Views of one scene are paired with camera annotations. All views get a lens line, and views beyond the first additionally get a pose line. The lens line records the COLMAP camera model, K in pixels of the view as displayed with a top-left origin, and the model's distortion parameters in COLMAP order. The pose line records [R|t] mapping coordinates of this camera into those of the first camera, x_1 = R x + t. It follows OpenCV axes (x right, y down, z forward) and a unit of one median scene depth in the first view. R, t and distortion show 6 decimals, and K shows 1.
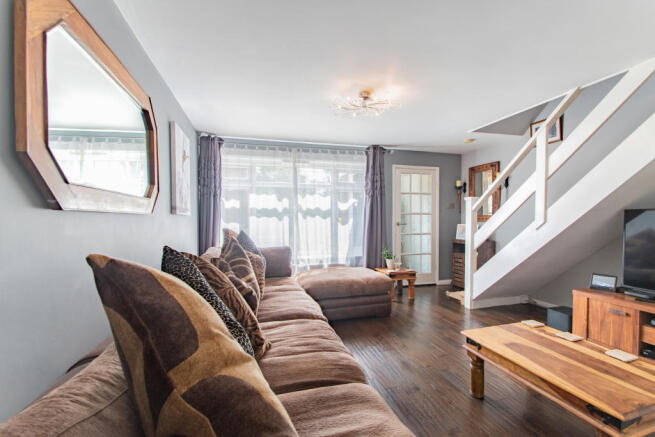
lens RADIAL K [[283.7, 0, 331.5], [0, 283.7, 224.7], [0, 0, 1]] dist [-0.021988, -0.003360]
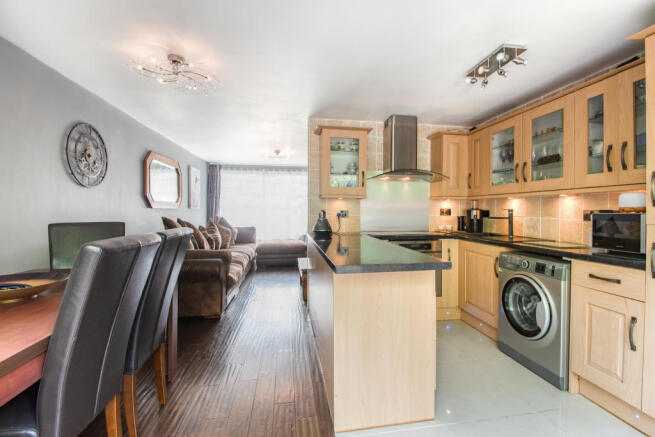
lens RADIAL K [[283.7, 0, 324.6], [0, 283.7, 212.9], [0, 0, 1]] dist [-0.021988, -0.003360]
pose [[0.990947, 0.015525, -0.133352, 0.571933], [-0.017410, 0.999764, -0.012981, 0.006388], [0.133119, 0.015185, 0.990984, -0.766773]]
